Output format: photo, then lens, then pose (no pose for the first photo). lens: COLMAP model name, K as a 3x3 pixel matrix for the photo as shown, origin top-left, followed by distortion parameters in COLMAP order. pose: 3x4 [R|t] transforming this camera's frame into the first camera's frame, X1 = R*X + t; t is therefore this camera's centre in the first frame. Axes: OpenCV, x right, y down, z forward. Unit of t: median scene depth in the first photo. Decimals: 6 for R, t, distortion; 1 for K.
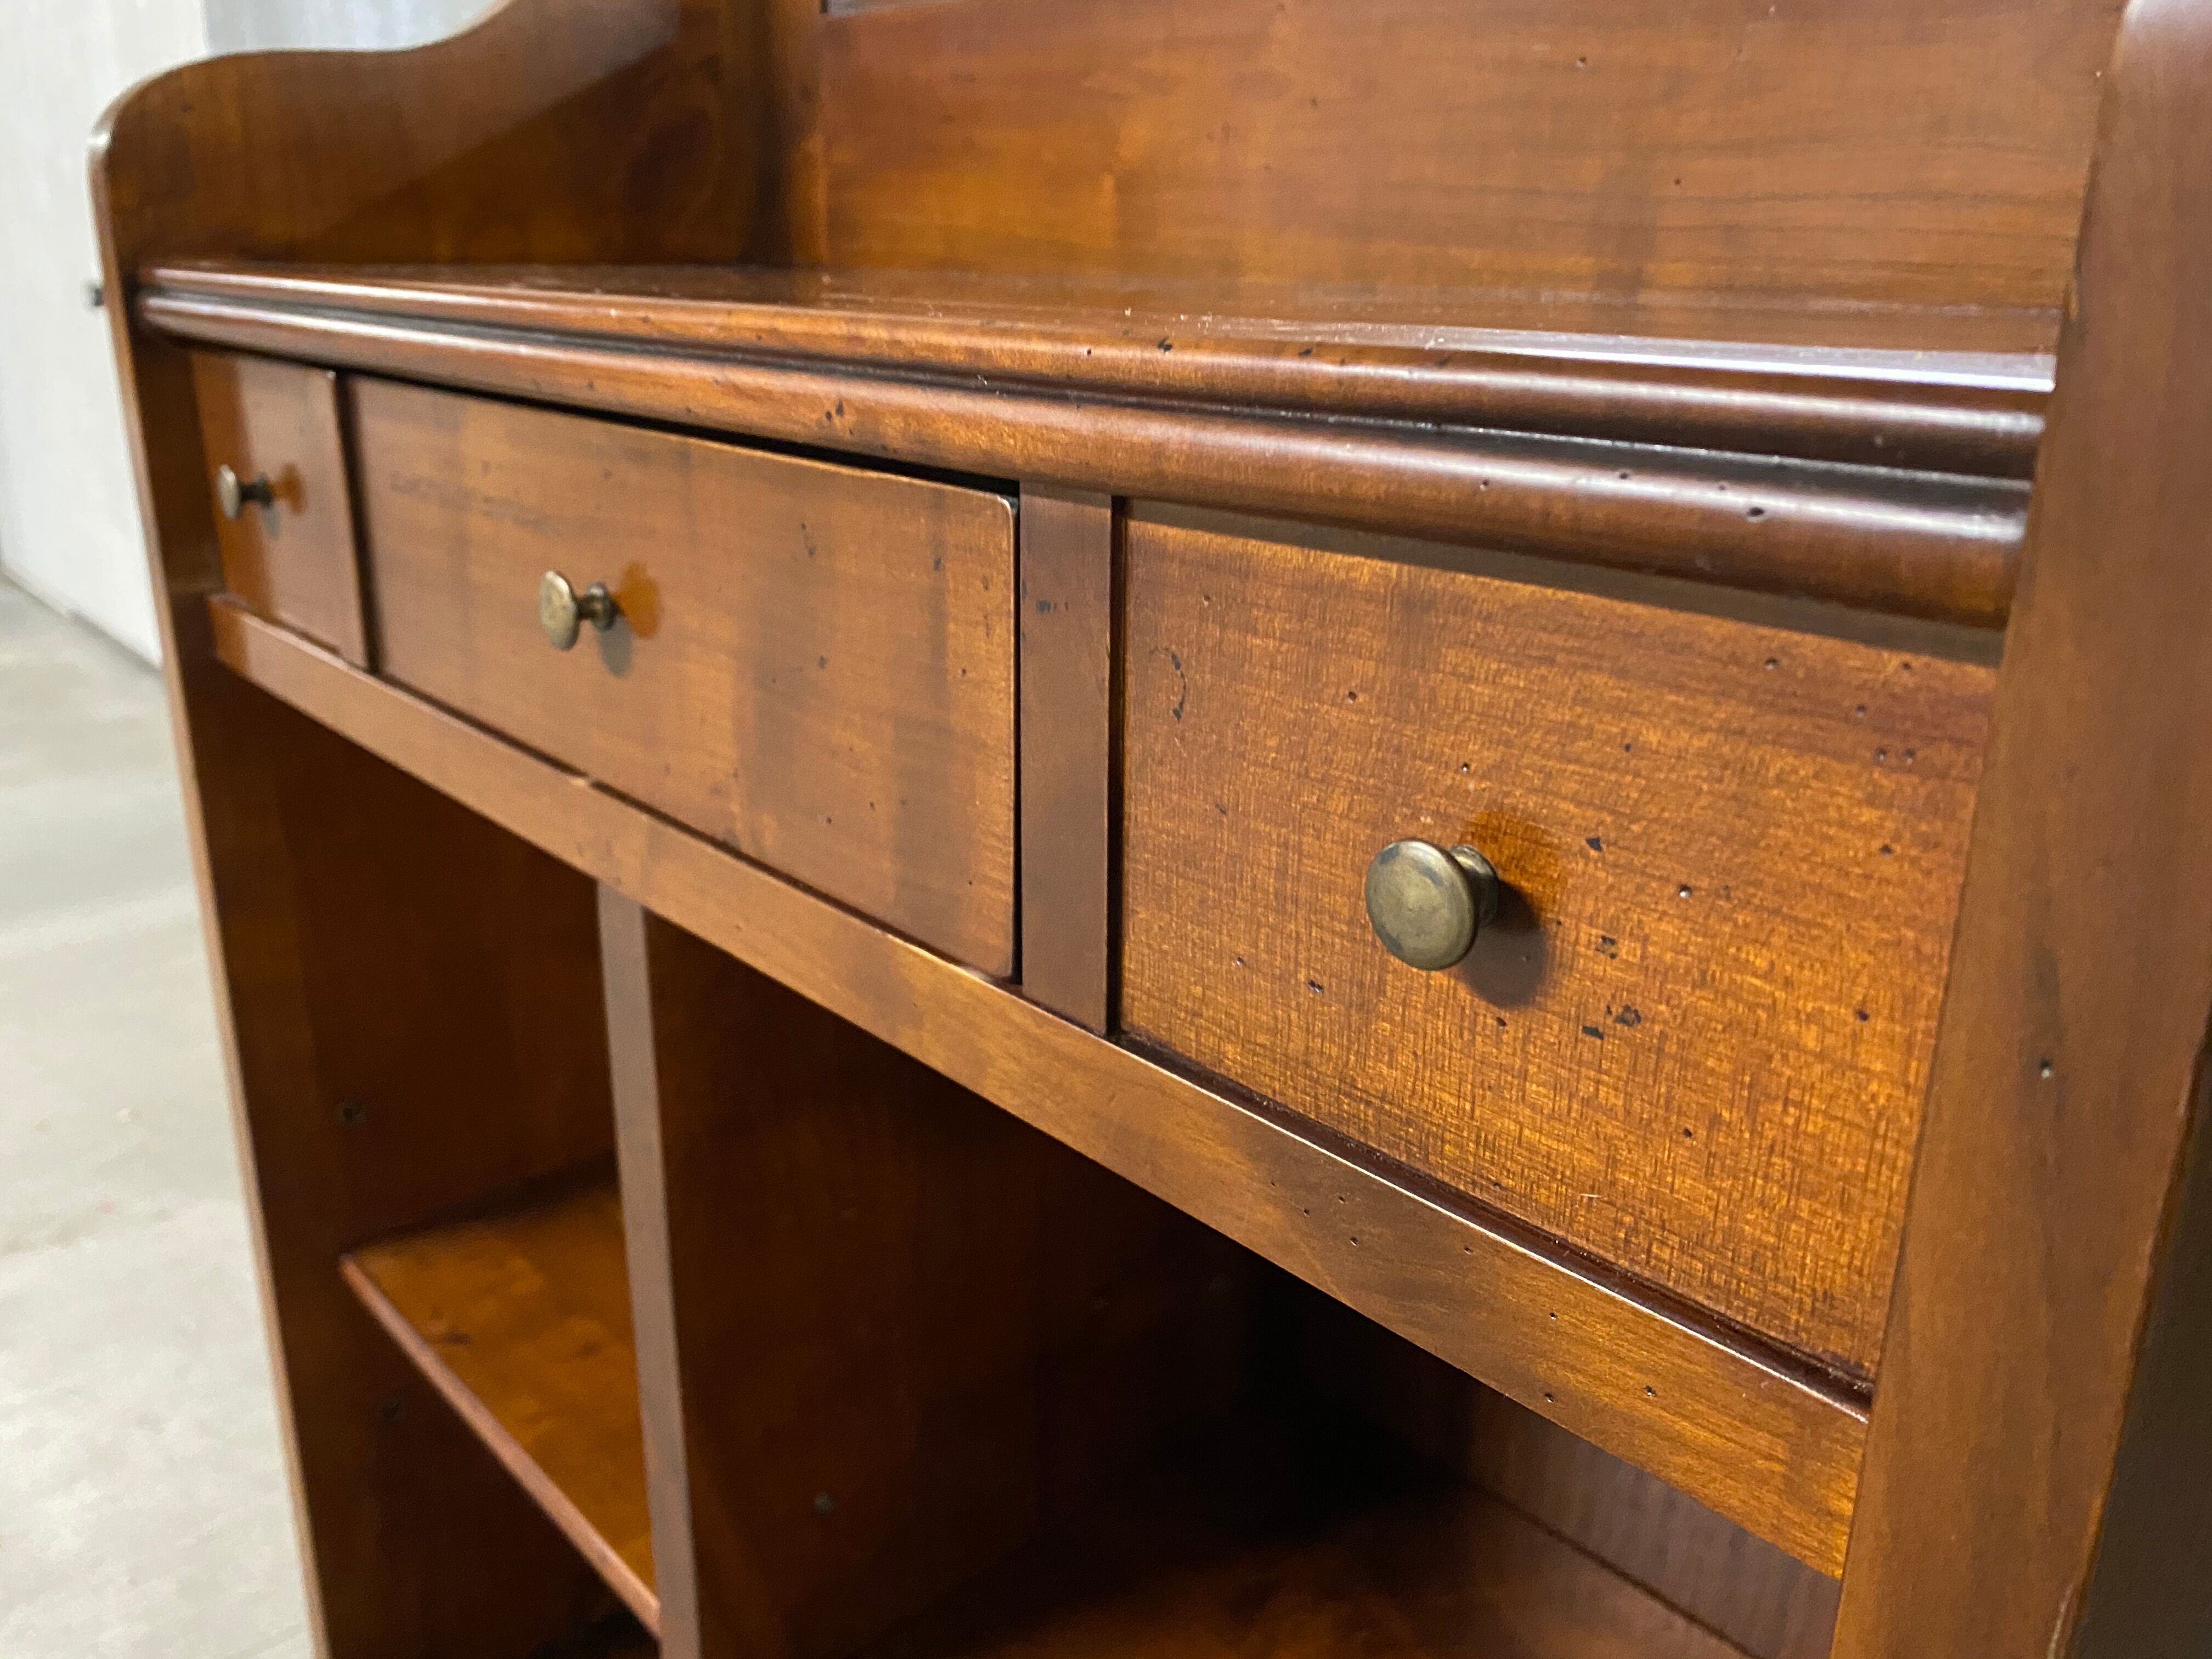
lens RADIAL K [[1687.8, 0, 1105.8], [0, 1687.8, 823.4], [0, 0, 1]] dist [0.025665, -0.018225]
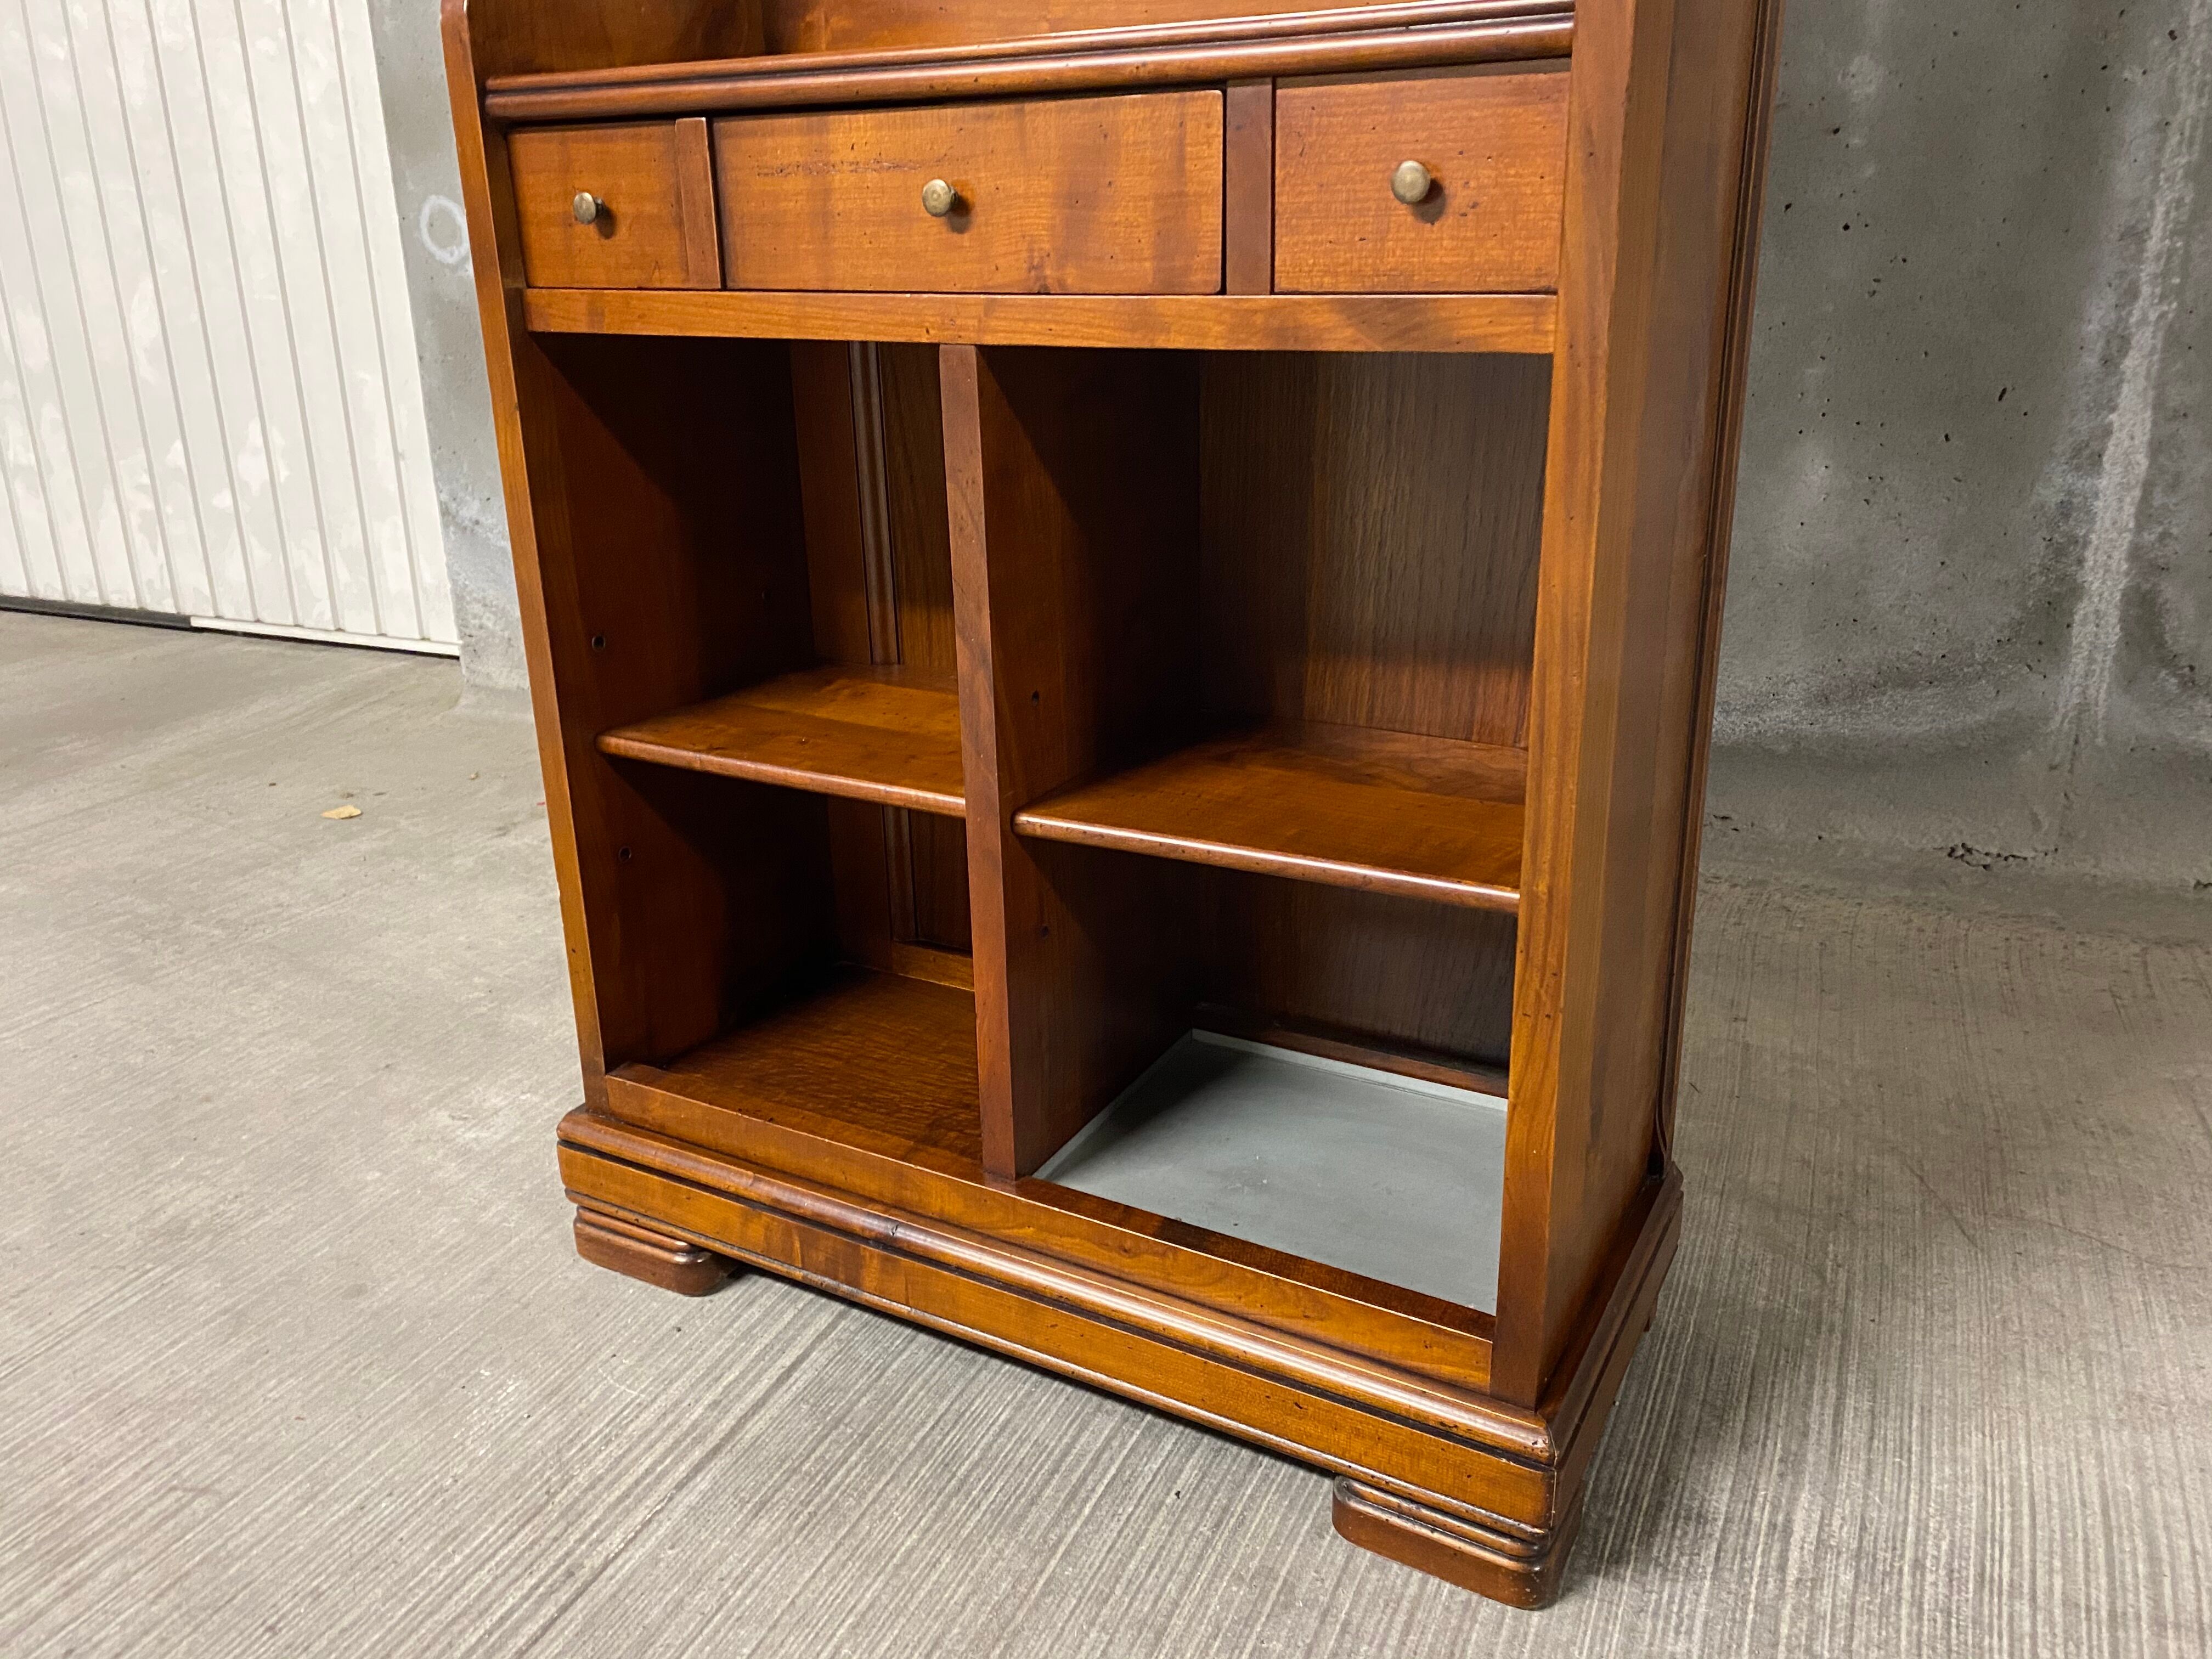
lens RADIAL K [[1687.8, 0, 1101.3], [0, 1687.8, 807.6], [0, 0, 1]] dist [0.025665, -0.018225]
pose [[0.954549, -0.124925, 0.270610, -1.093541], [0.123733, 0.992082, 0.021531, 0.849165], [-0.271157, 0.012931, 0.962448, -1.518666]]
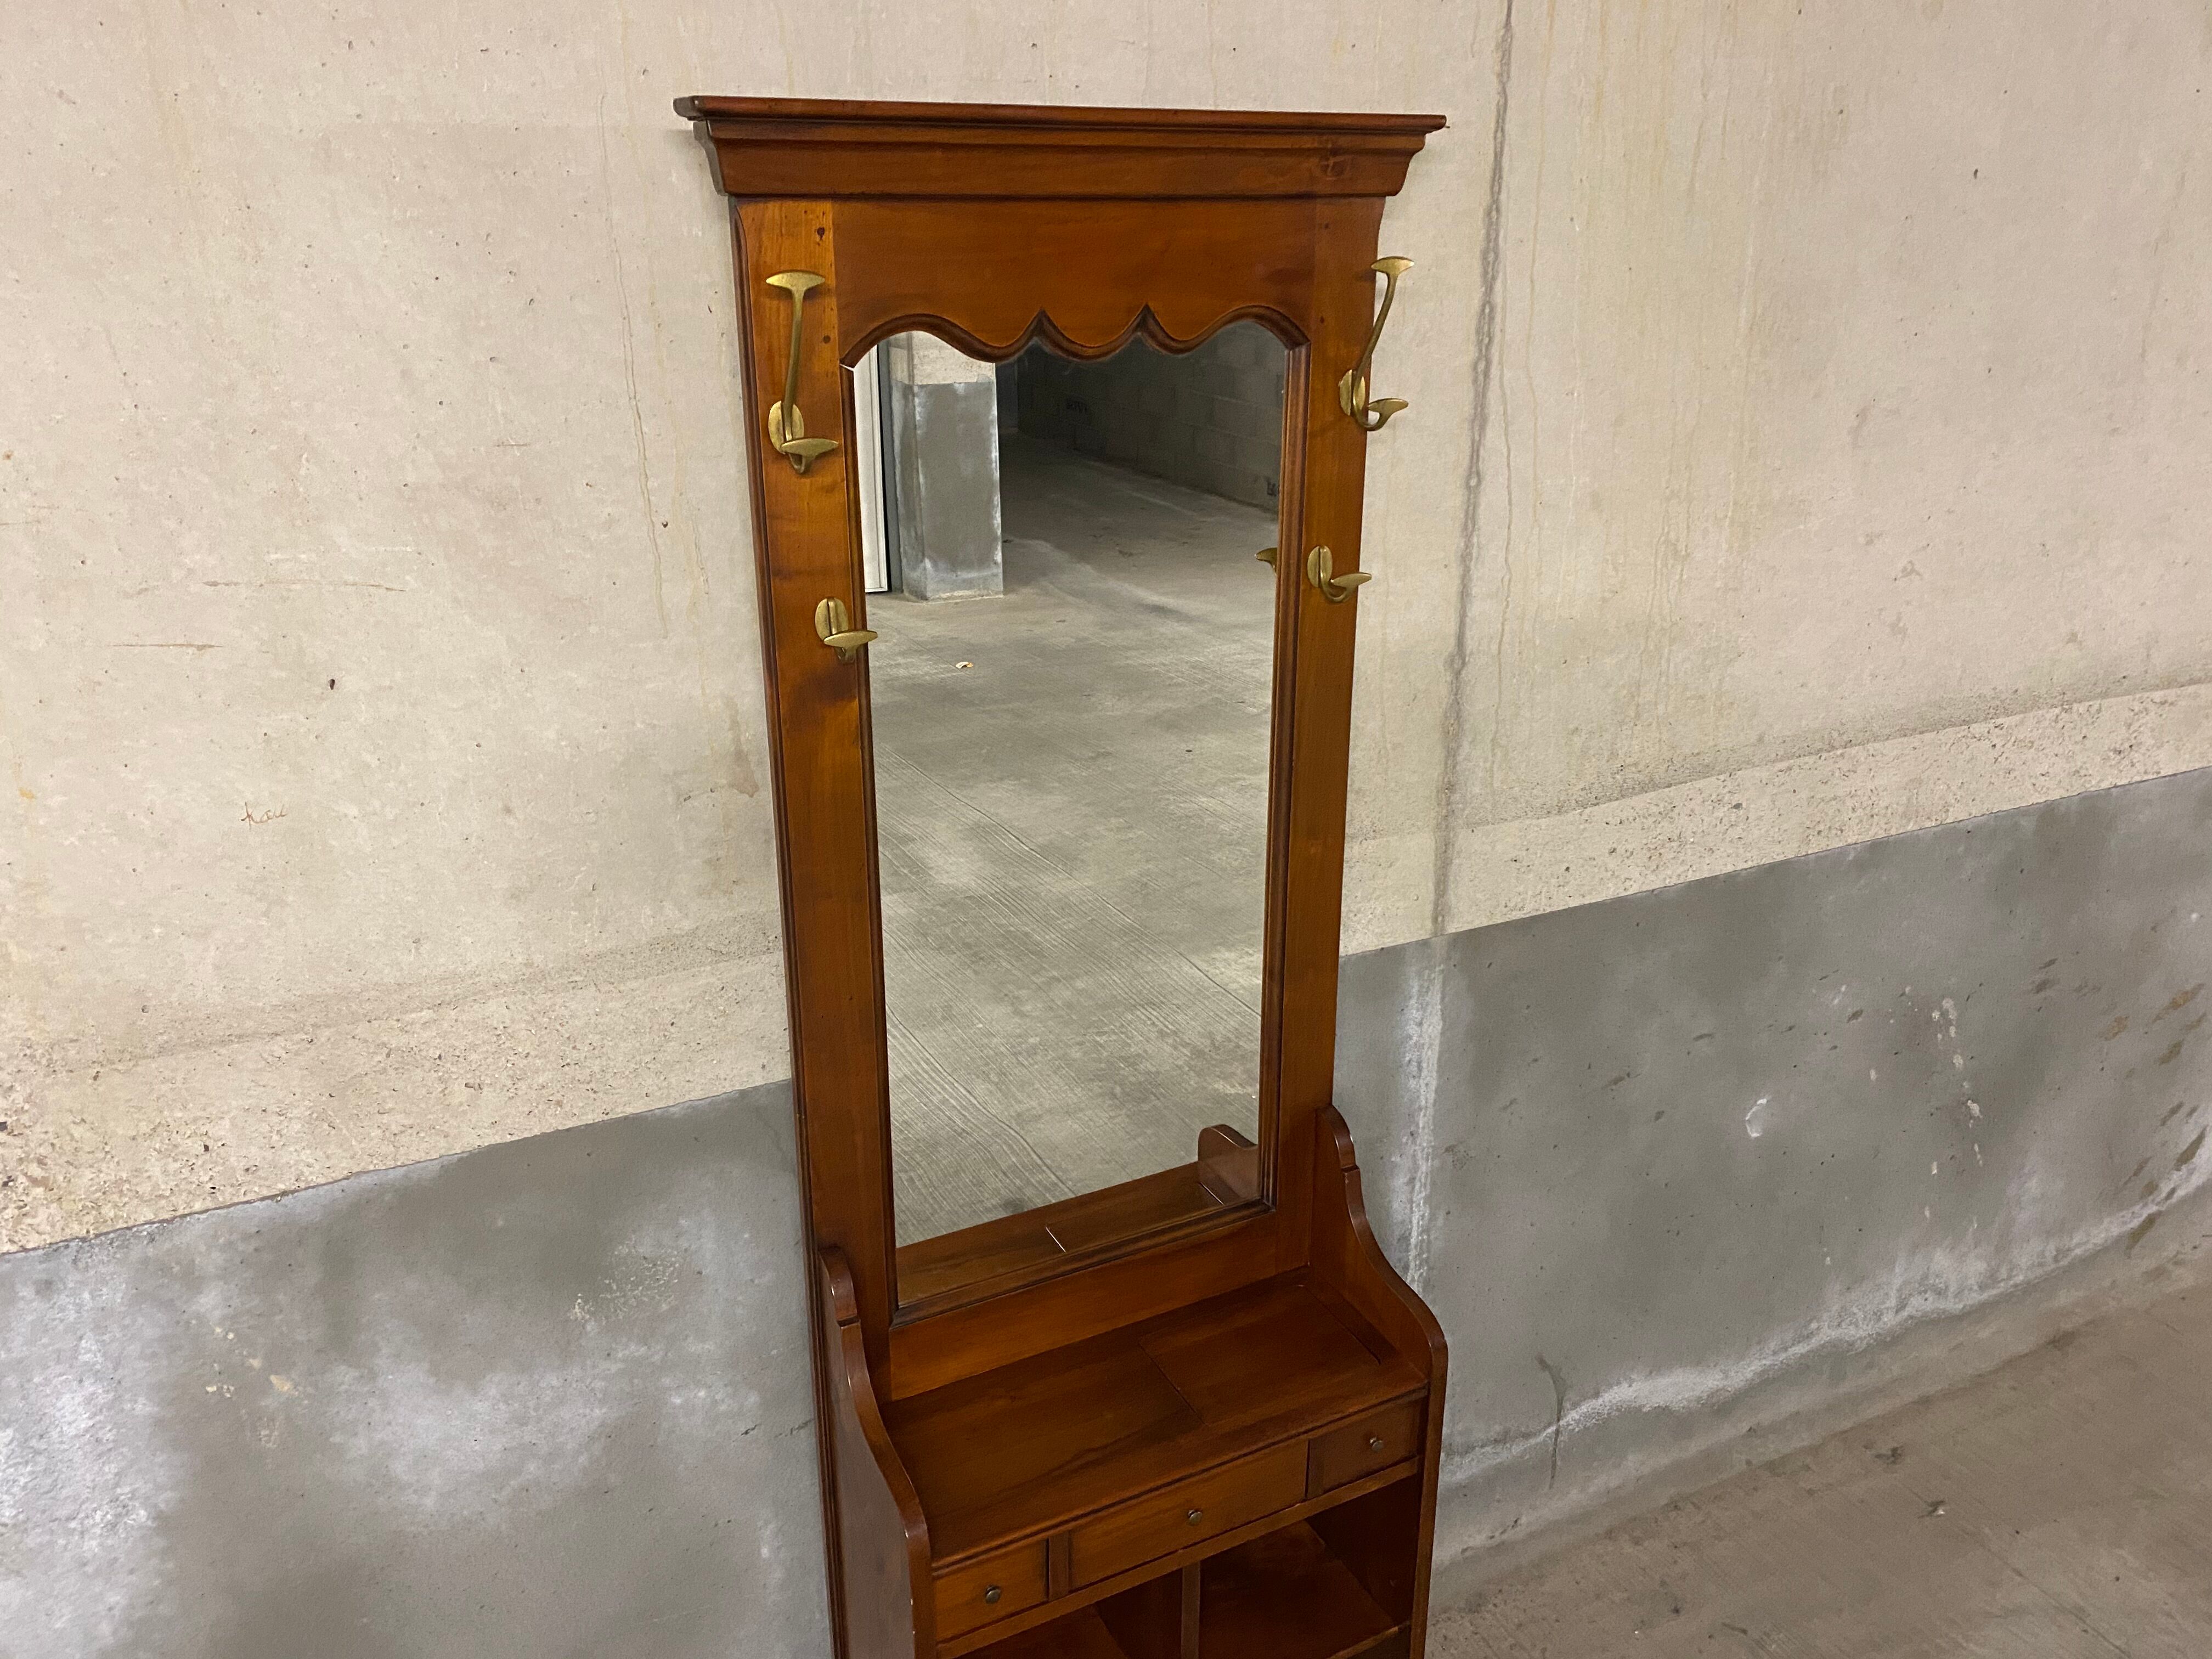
lens RADIAL K [[1687.8, 0, 1109.2], [0, 1687.8, 797.4], [0, 0, 1]] dist [0.025665, -0.018225]
pose [[0.389926, -0.319997, 0.863458, -3.395464], [0.302400, 0.930174, 0.208161, -4.716606], [-0.869777, 0.179942, 0.459466, -0.178159]]
